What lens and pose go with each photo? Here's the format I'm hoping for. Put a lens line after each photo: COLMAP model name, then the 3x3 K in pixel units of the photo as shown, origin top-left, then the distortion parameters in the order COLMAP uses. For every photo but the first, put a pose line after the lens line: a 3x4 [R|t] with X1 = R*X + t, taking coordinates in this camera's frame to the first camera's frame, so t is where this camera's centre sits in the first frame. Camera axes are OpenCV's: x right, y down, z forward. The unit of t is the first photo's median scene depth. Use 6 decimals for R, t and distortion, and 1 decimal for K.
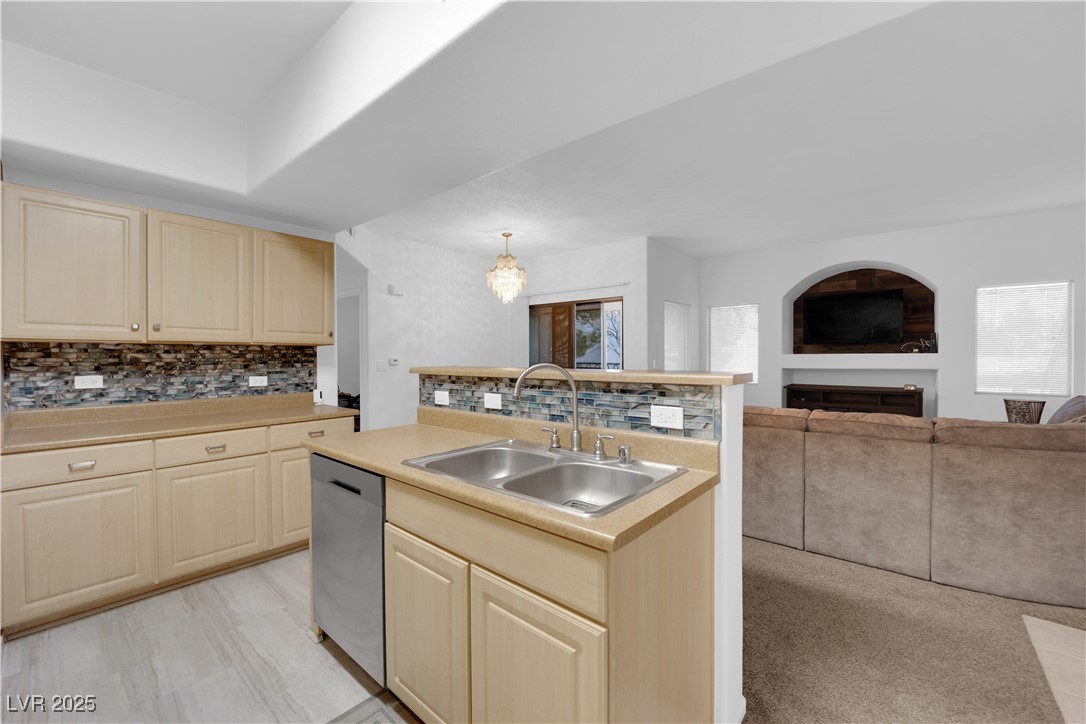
lens RADIAL K [[437.1, 0, 543.0], [0, 437.1, 362.0], [0, 0, 1]] dist [-0.008121, -0.000140]
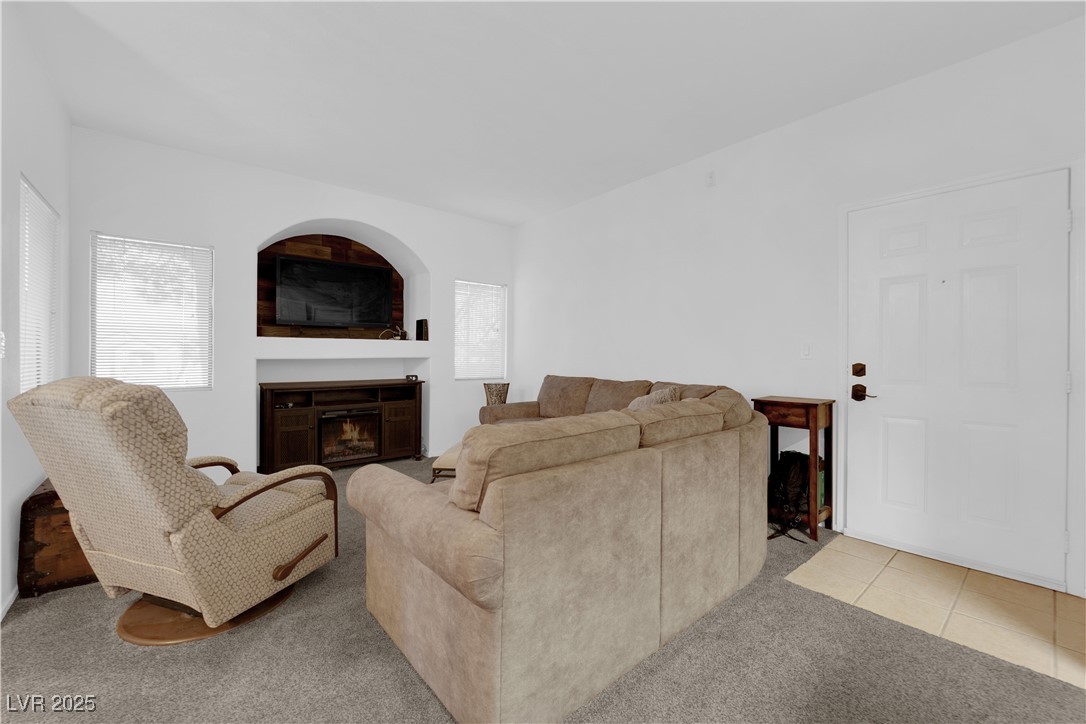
lens RADIAL K [[437.1, 0, 543.0], [0, 437.1, 362.0], [0, 0, 1]] dist [-0.008121, -0.000140]
pose [[0.160461, -0.009378, 0.986998, -0.002453], [0.012897, 0.999889, 0.007404, 0.024856], [-0.986958, 0.011541, 0.160564, 0.685281]]
